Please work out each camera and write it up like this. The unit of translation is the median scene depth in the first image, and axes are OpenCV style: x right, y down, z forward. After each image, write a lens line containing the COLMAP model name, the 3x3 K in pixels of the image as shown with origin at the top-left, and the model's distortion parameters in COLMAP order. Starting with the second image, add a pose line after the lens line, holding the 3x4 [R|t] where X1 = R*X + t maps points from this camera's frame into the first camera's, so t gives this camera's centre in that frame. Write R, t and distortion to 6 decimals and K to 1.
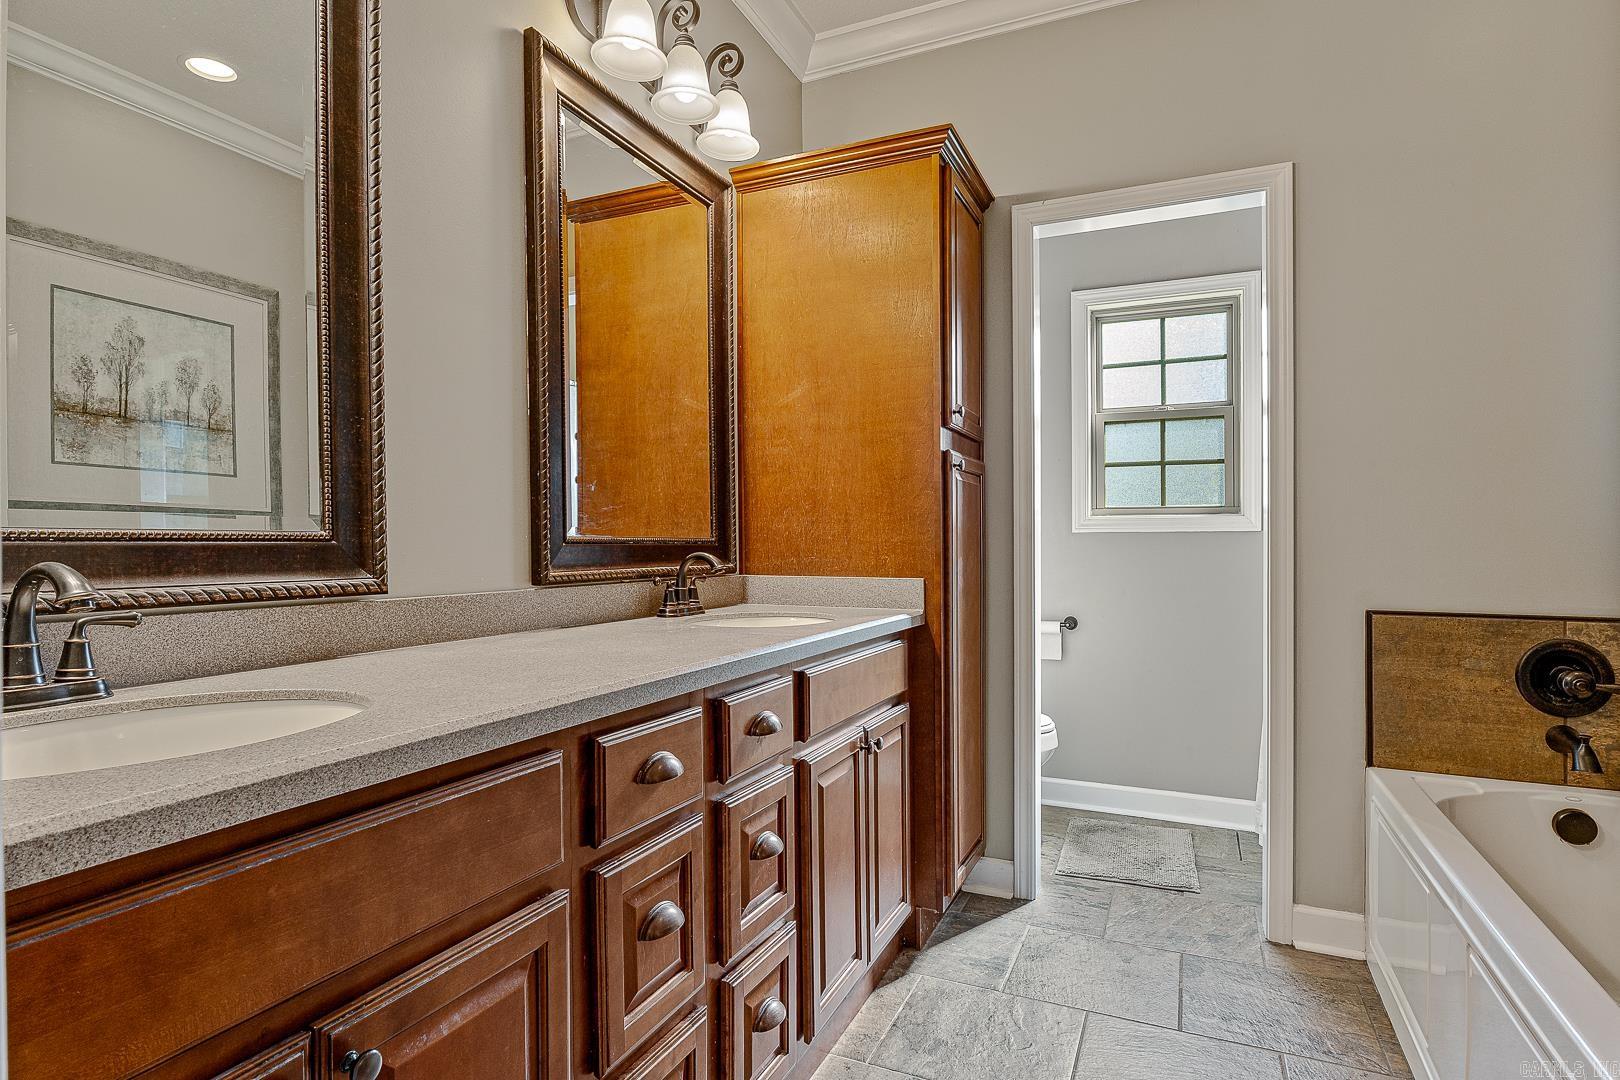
lens RADIAL K [[842.1, 0, 810.0], [0, 842.1, 540.0], [0, 0, 1]] dist [-0.003995, -0.001716]
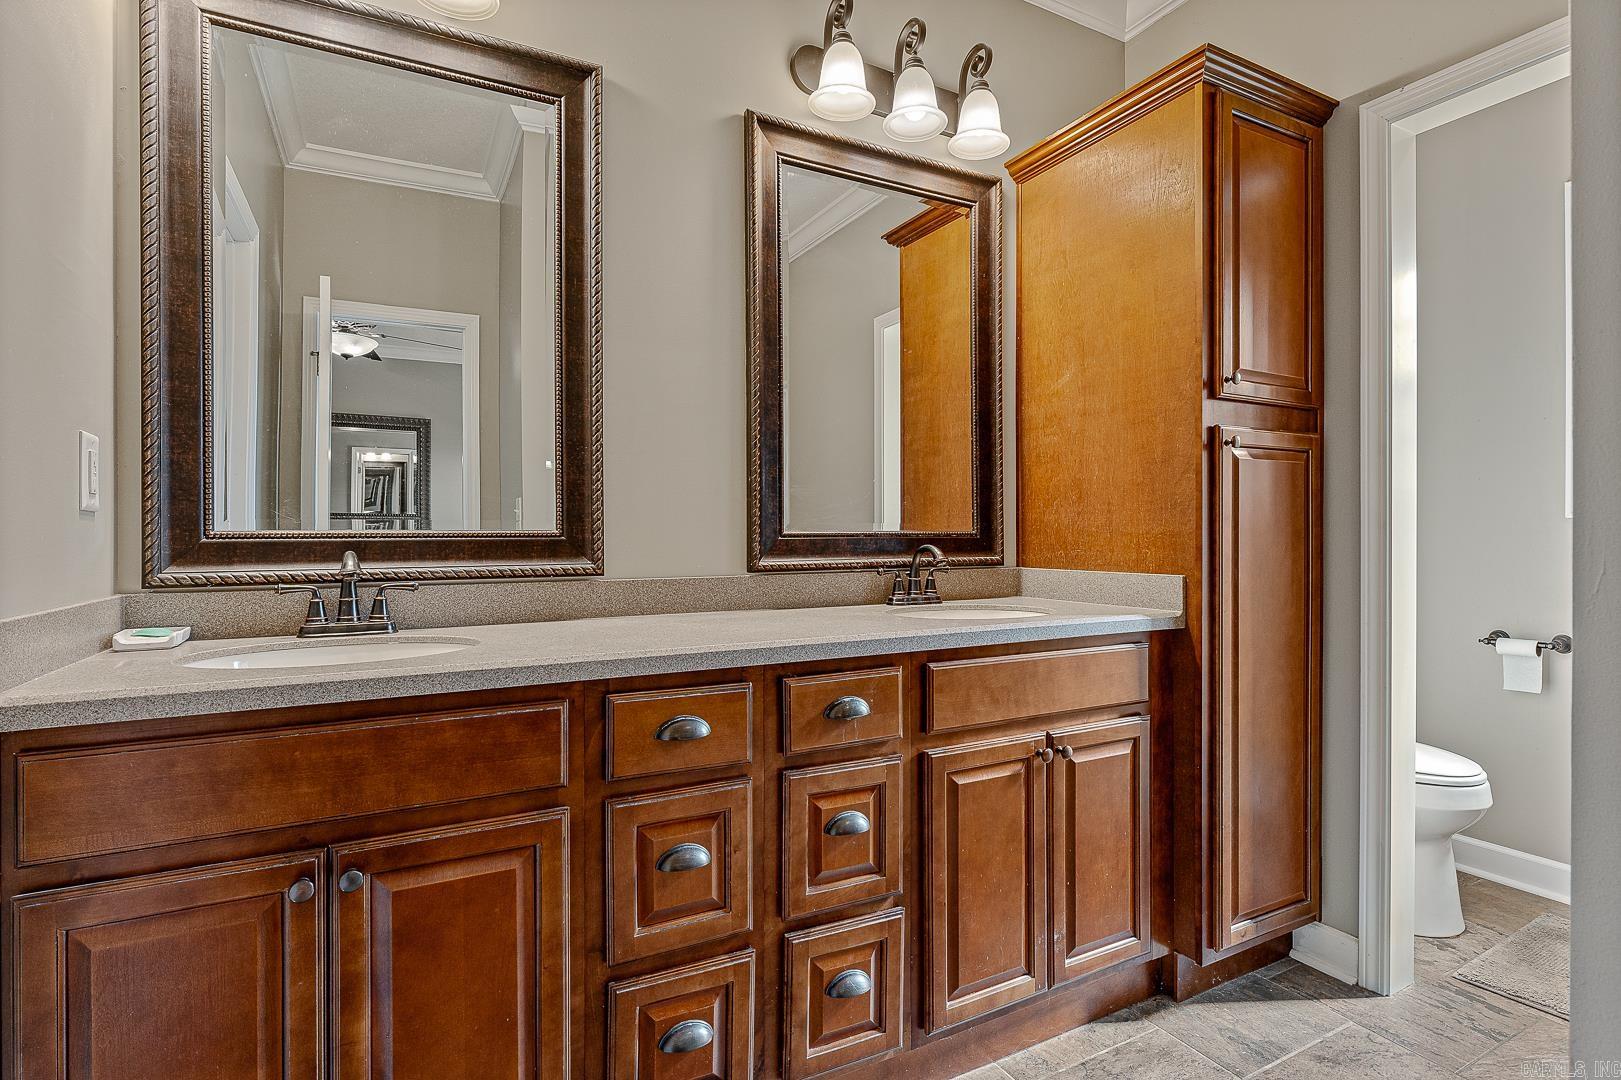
lens RADIAL K [[798.7, 0, 810.6], [0, 798.7, 528.8], [0, 0, 1]] dist [-0.006827, -0.000267]
pose [[0.794334, -0.008053, -0.607428, 0.355175], [0.007095, 0.999967, -0.003979, -0.002423], [0.607440, -0.001149, 0.794365, 0.121336]]
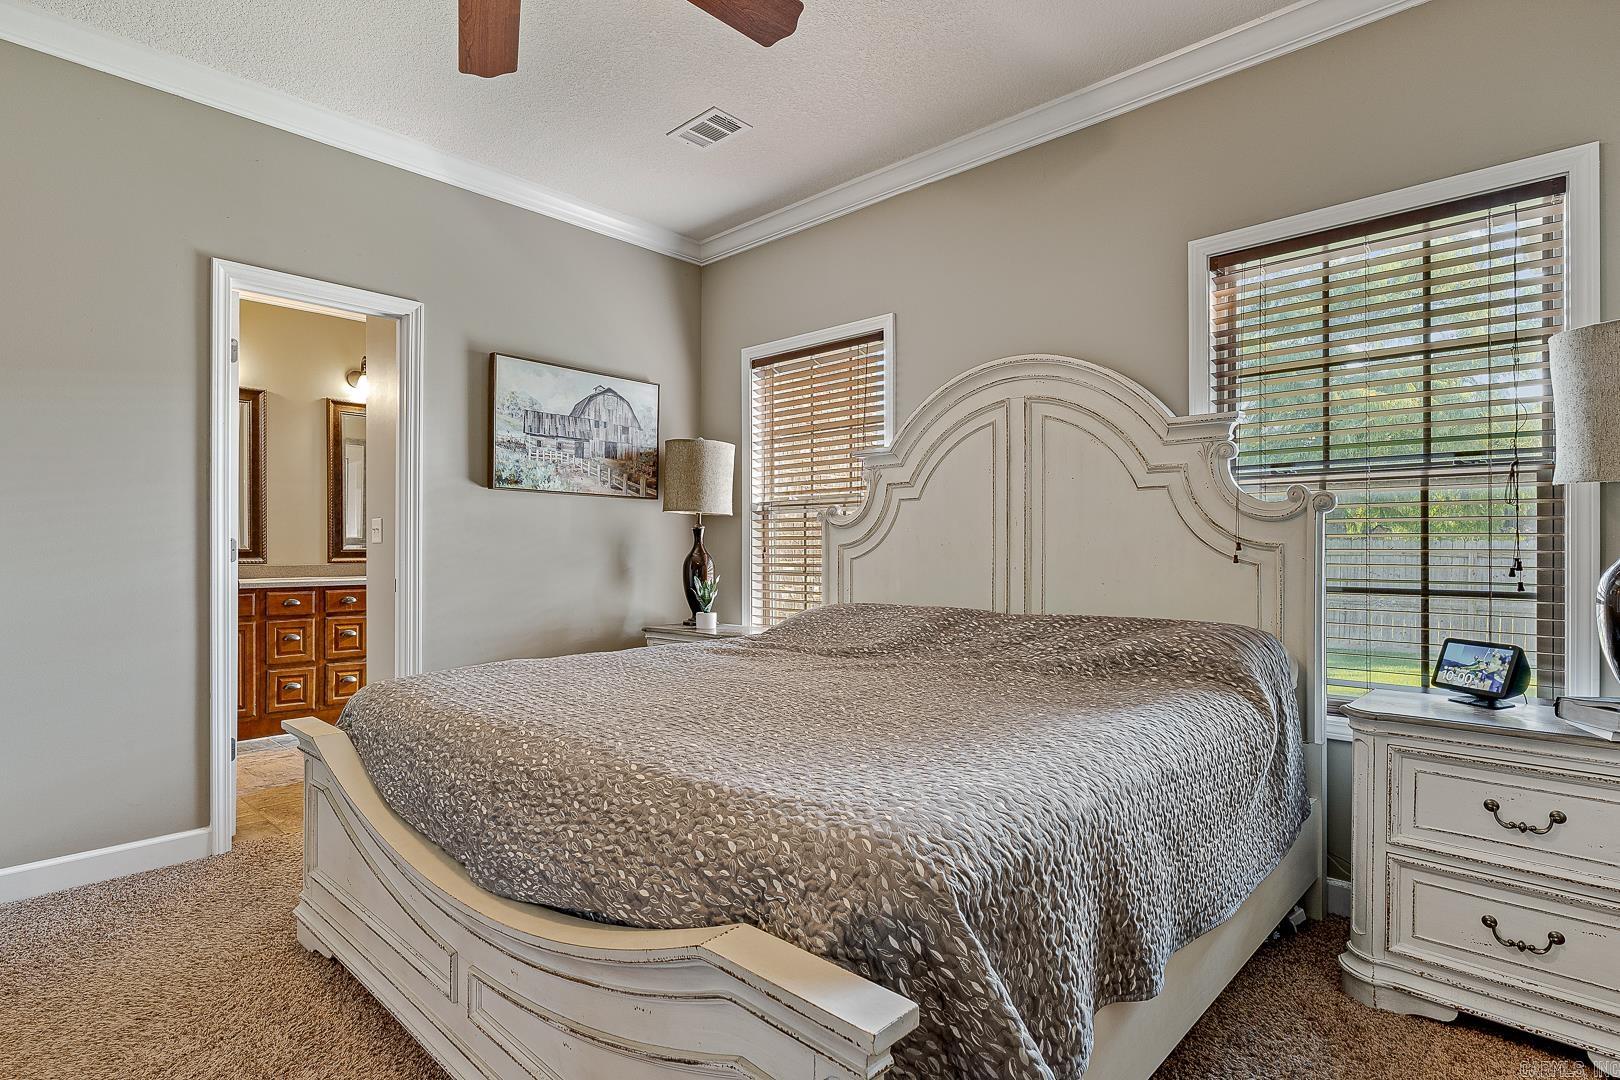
lens RADIAL K [[811.2, 0, 807.8], [0, 811.2, 547.8], [0, 0, 1]] dist [-0.000945, -0.000156]
pose [[0.945933, -0.004973, -0.324325, 2.075451], [0.005894, 0.999981, 0.001856, -0.002113], [0.324310, -0.003667, 0.945944, -1.179531]]
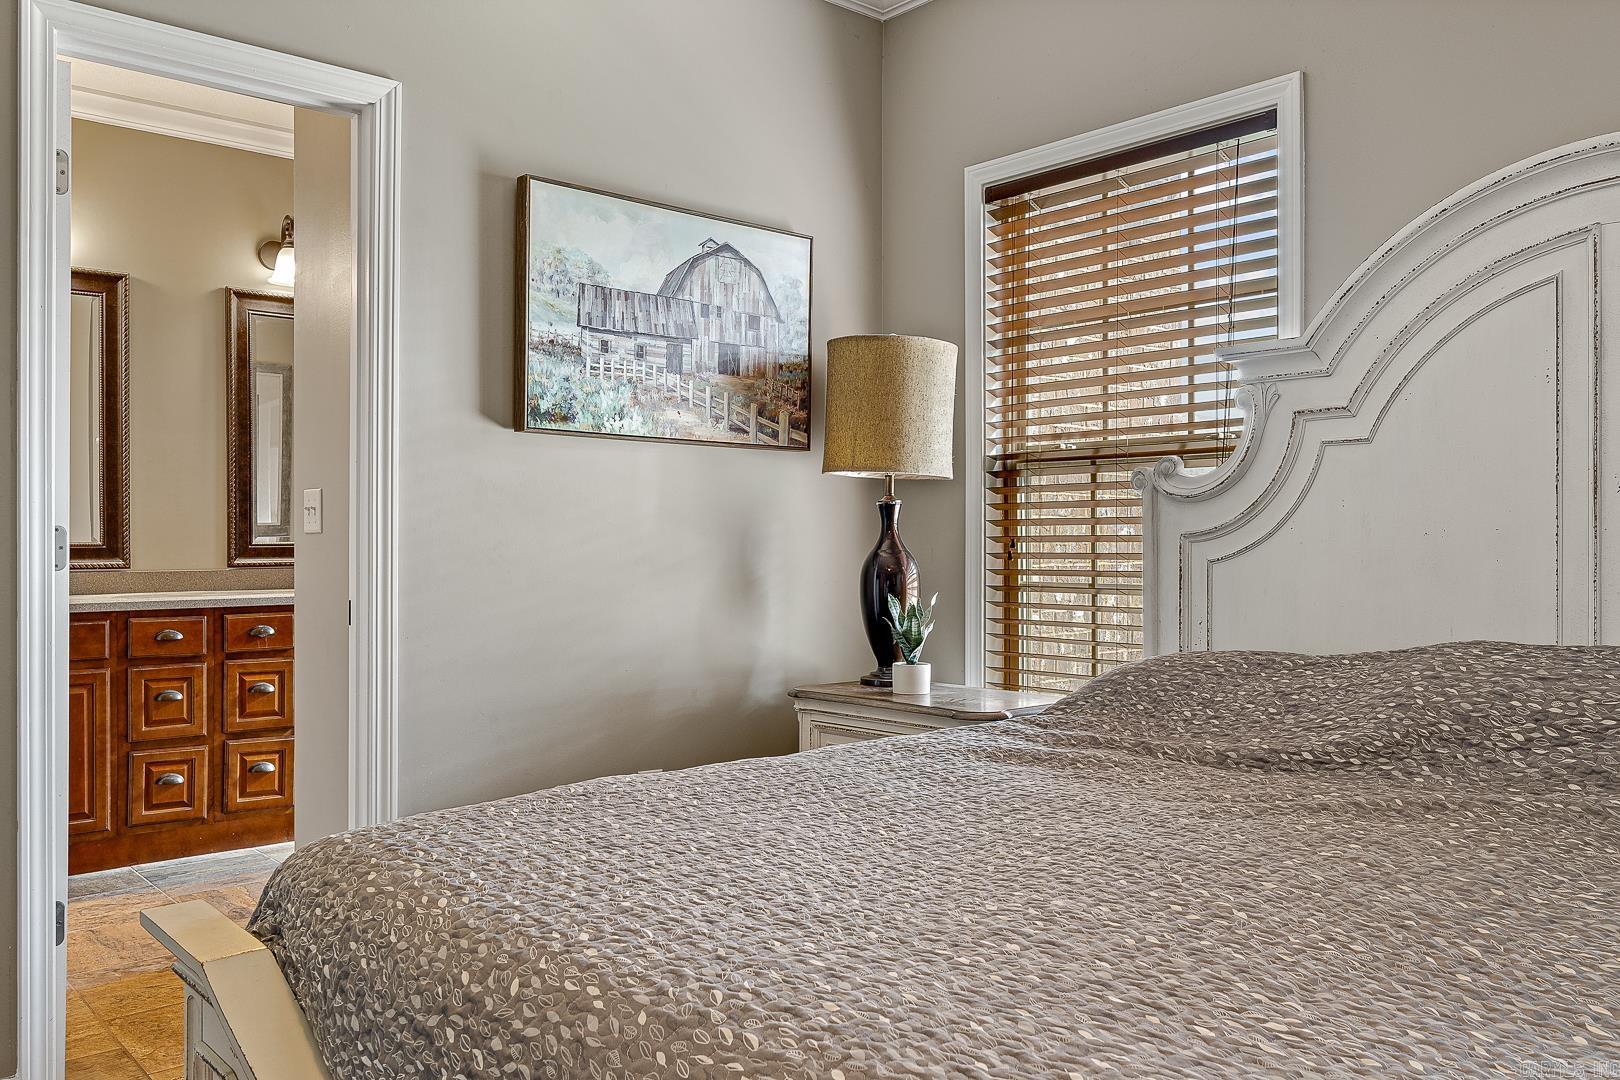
lens RADIAL K [[1268.6, 0, 815.4], [0, 1268.6, 530.8], [0, 0, 1]] dist [-0.001653, 0.003200]
pose [[0.909214, -0.009486, -0.416221, 1.778992], [0.008534, 0.999955, -0.004149, -0.006517], [0.416242, 0.000221, 0.909254, -0.932559]]
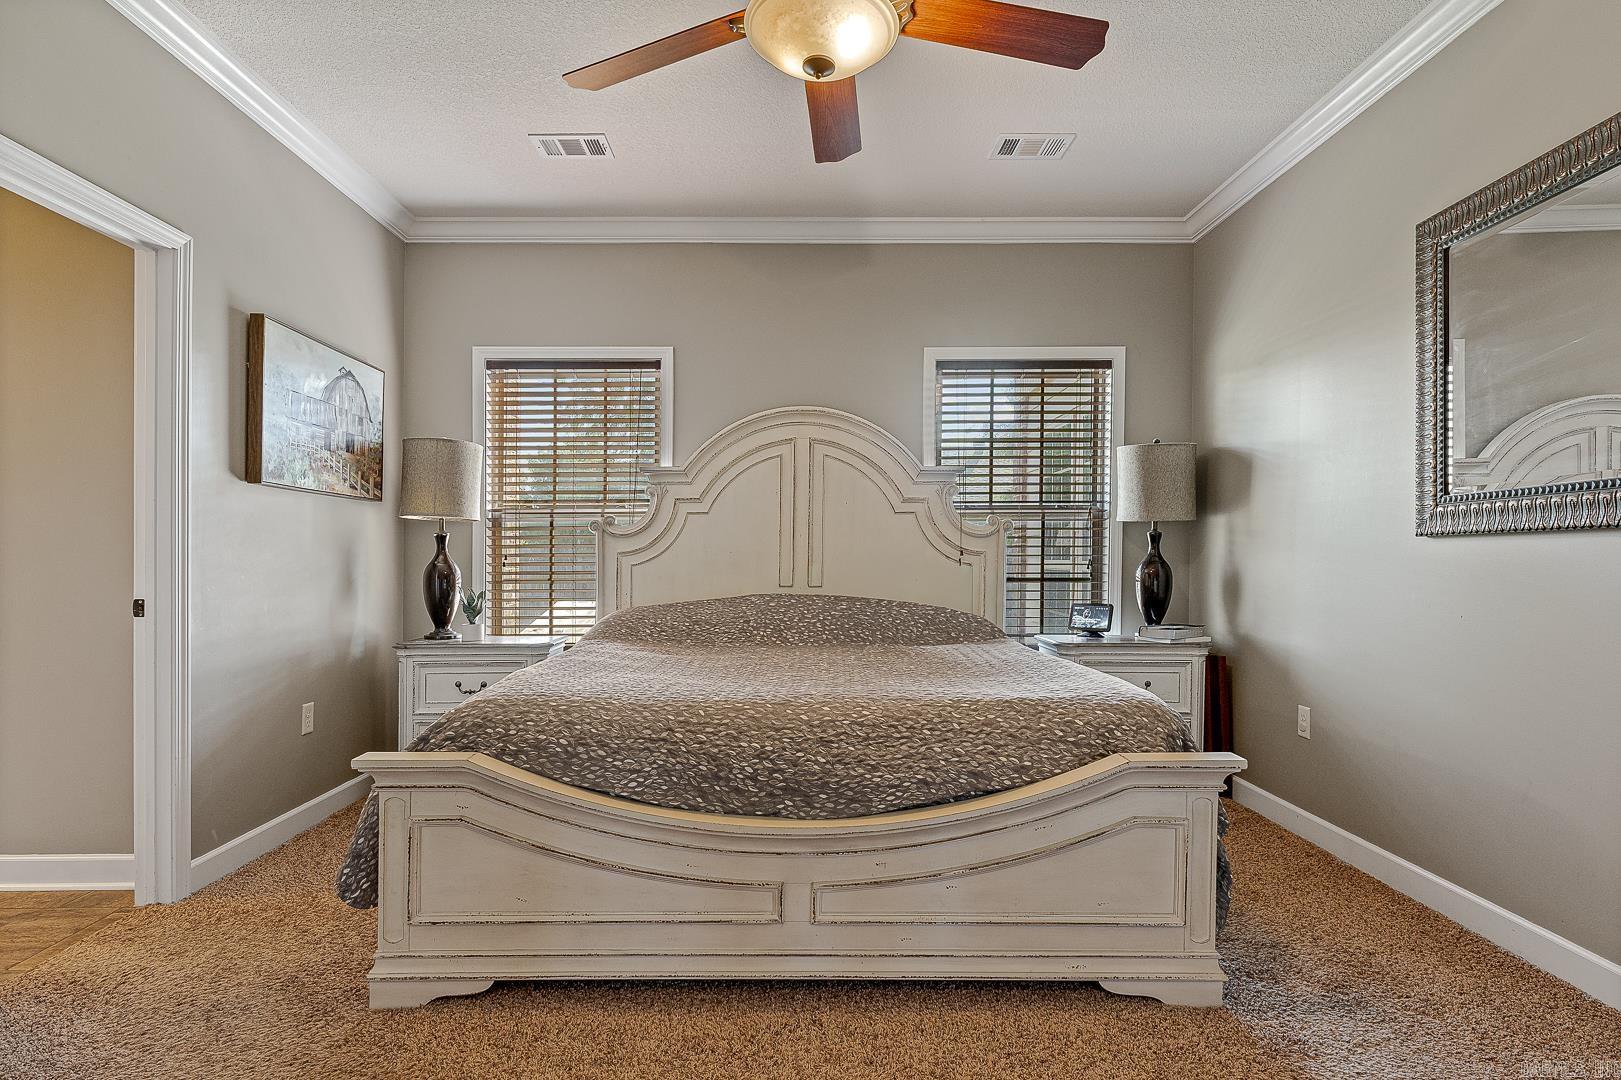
lens RADIAL K [[854.4, 0, 785.3], [0, 854.4, 565.7], [0, 0, 1]] dist [0.000981, 0.000504]
pose [[0.913545, -0.013599, 0.406511, 1.099117], [0.006965, 0.999817, 0.017793, -0.007627], [-0.406678, -0.013423, 0.913473, -1.472929]]
